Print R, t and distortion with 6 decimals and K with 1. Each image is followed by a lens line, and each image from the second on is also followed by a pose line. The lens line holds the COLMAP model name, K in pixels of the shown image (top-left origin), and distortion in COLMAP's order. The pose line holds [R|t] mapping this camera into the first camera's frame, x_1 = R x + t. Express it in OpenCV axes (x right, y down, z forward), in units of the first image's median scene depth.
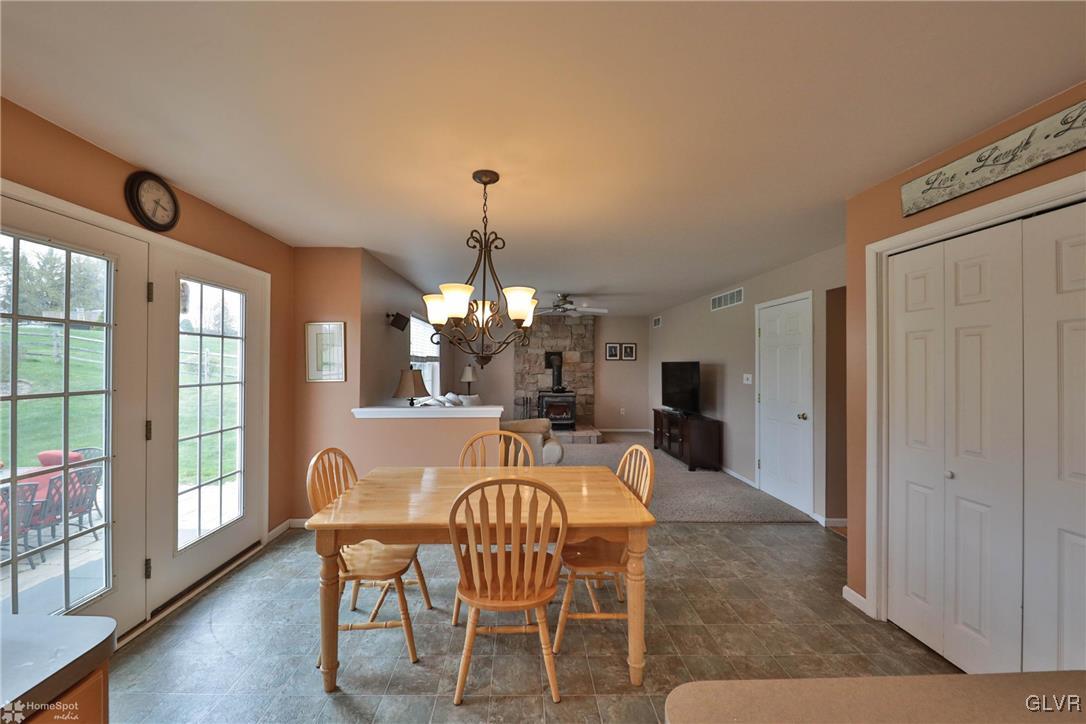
lens RADIAL K [[394.3, 0, 524.3], [0, 394.3, 361.7], [0, 0, 1]] dist [0.000586, 0.000011]
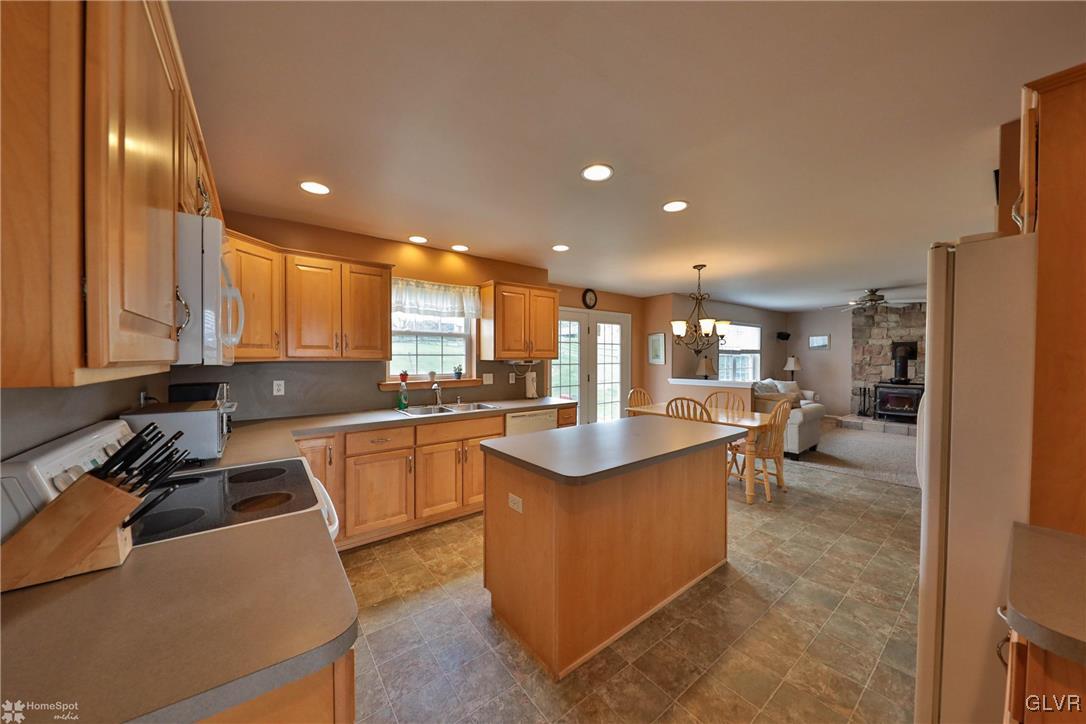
lens RADIAL K [[368.2, 0, 543.0], [0, 368.2, 362.0], [0, 0, 1]] dist [0.000233, -0.000006]
pose [[0.606658, 0.006562, -0.794936, 0.274957], [0.007943, 0.999866, 0.014316, 0.003868], [0.794923, -0.014999, 0.606524, -0.251440]]
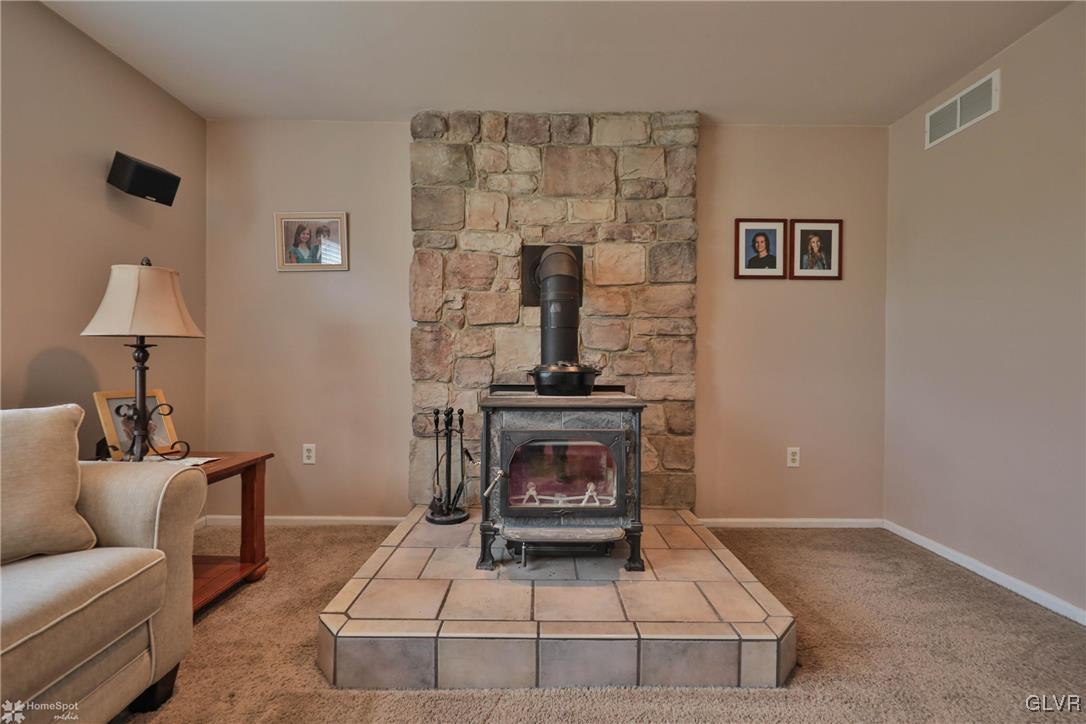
lens RADIAL K [[470.3, 0, 543.0], [0, 470.3, 362.0], [0, 0, 1]] dist [0.000680, -0.000008]
pose [[0.999982, 0.000274, -0.006007, 0.076619], [-0.000191, 0.999905, 0.013793, 0.057400], [0.006010, -0.013791, 0.999887, 0.729342]]
